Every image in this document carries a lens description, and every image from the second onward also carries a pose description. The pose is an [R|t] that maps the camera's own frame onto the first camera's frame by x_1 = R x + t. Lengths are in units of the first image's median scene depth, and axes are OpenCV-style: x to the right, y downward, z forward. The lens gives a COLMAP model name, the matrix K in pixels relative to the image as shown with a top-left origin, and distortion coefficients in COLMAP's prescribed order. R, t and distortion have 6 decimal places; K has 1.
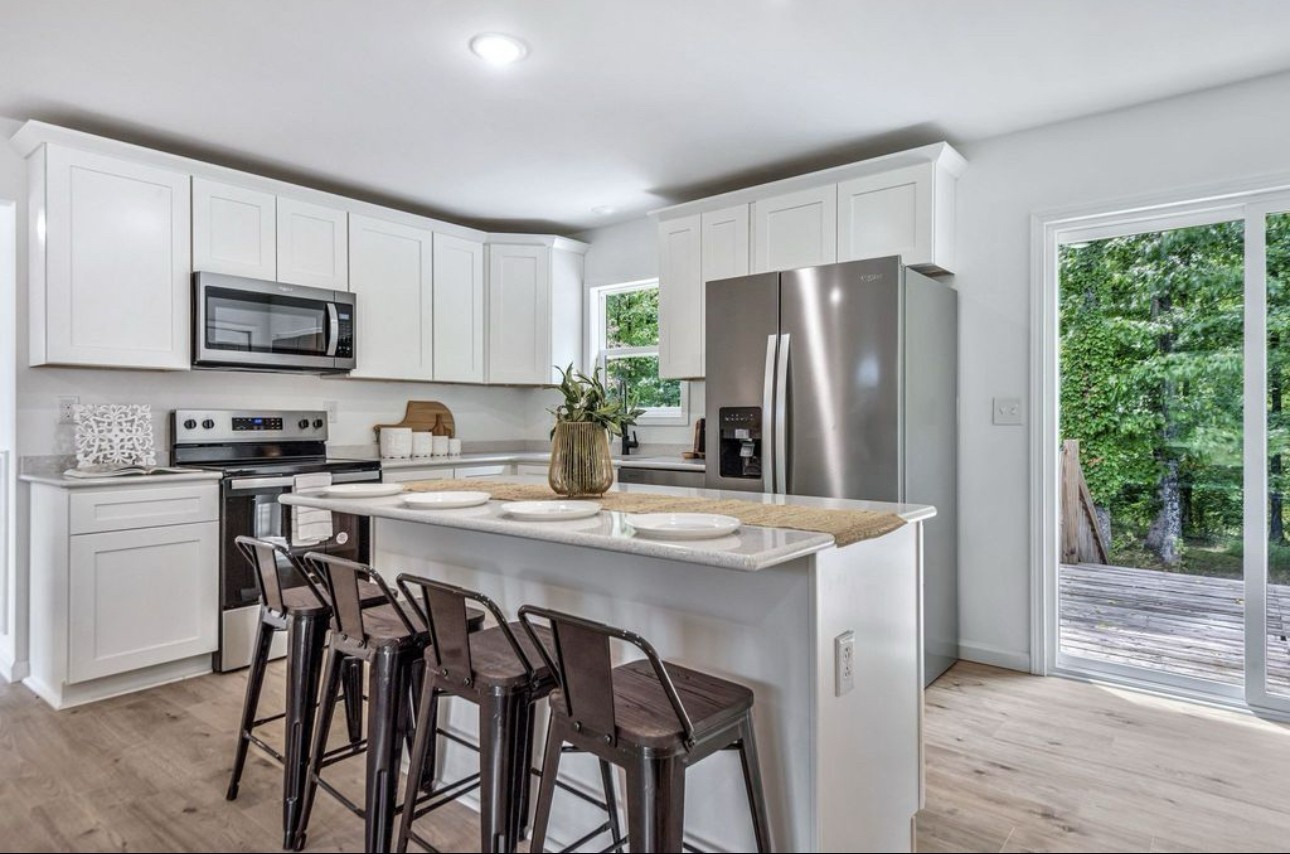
lens RADIAL K [[698.2, 0, 663.2], [0, 698.2, 426.2], [0, 0, 1]] dist [-0.000288, 0.000746]
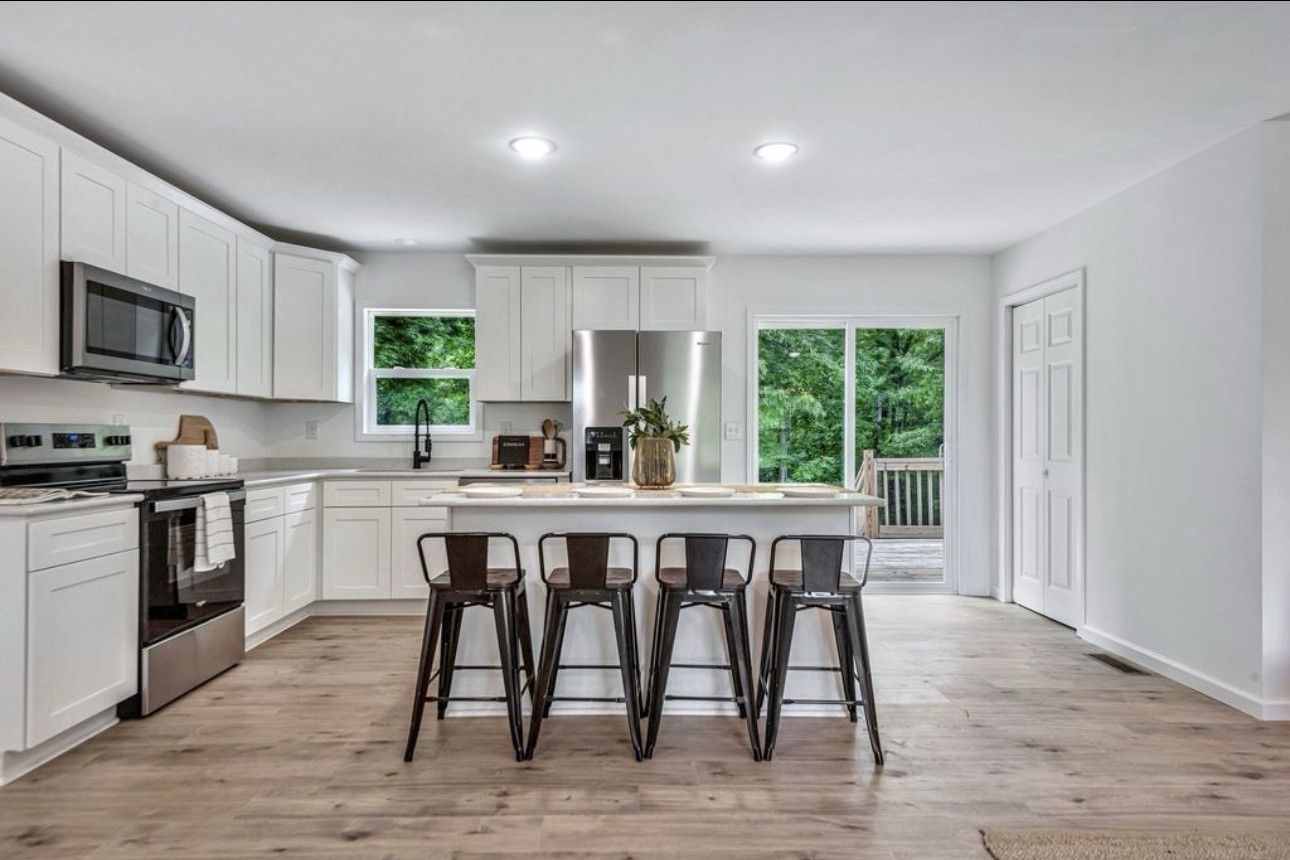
lens RADIAL K [[736.7, 0, 654.4], [0, 736.7, 433.4], [0, 0, 1]] dist [0.006039, 0.000798]
pose [[0.764788, 0.004654, 0.644265, -0.700348], [0.004205, 0.999917, -0.012215, 0.001902], [-0.644268, 0.012051, 0.764704, -0.146447]]
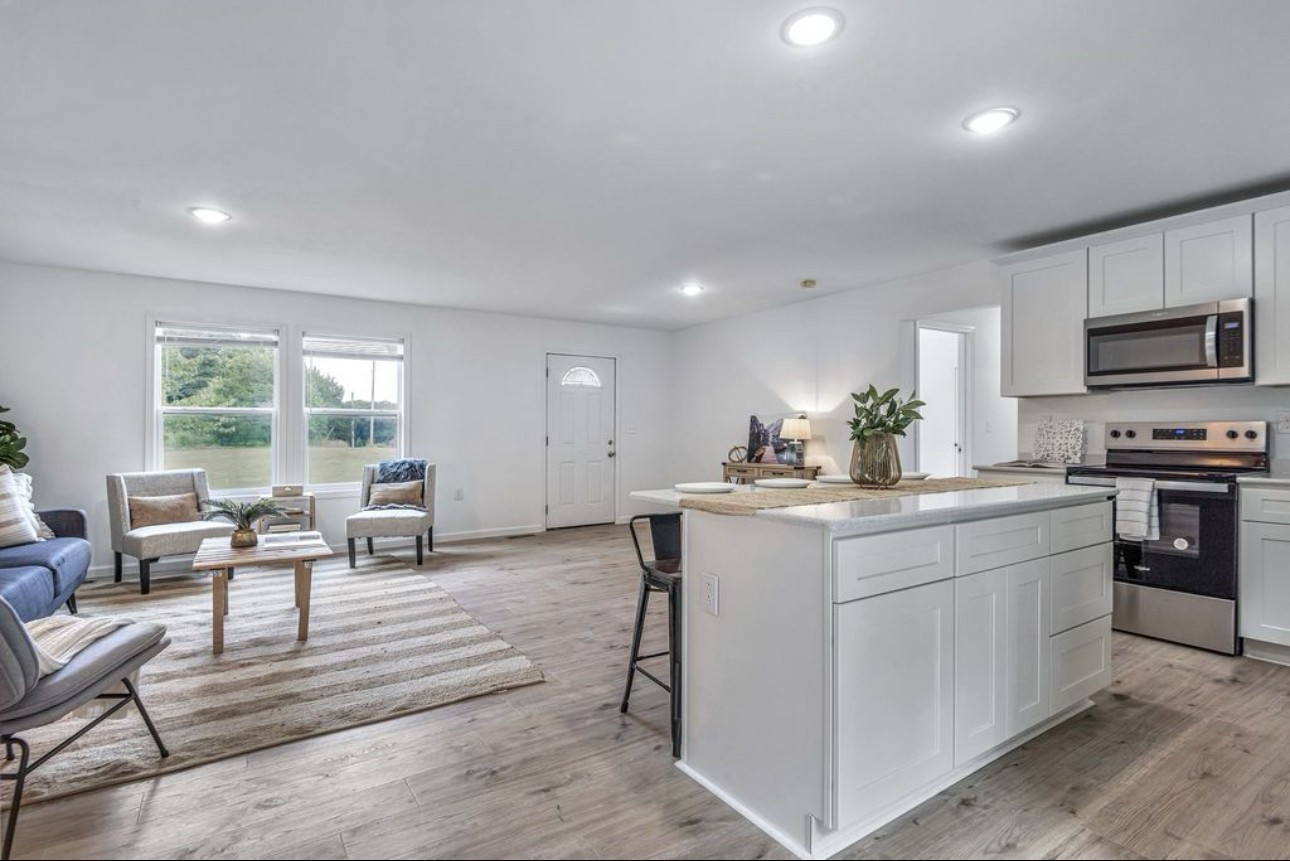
lens RADIAL K [[629.4, 0, 646.3], [0, 629.4, 437.9], [0, 0, 1]] dist [0.004949, 0.000210]
pose [[-0.303556, 0.010441, -0.952756, 0.718101], [-0.010447, 0.999843, 0.014286, -0.003397], [0.952756, 0.014290, -0.303400, 0.559431]]
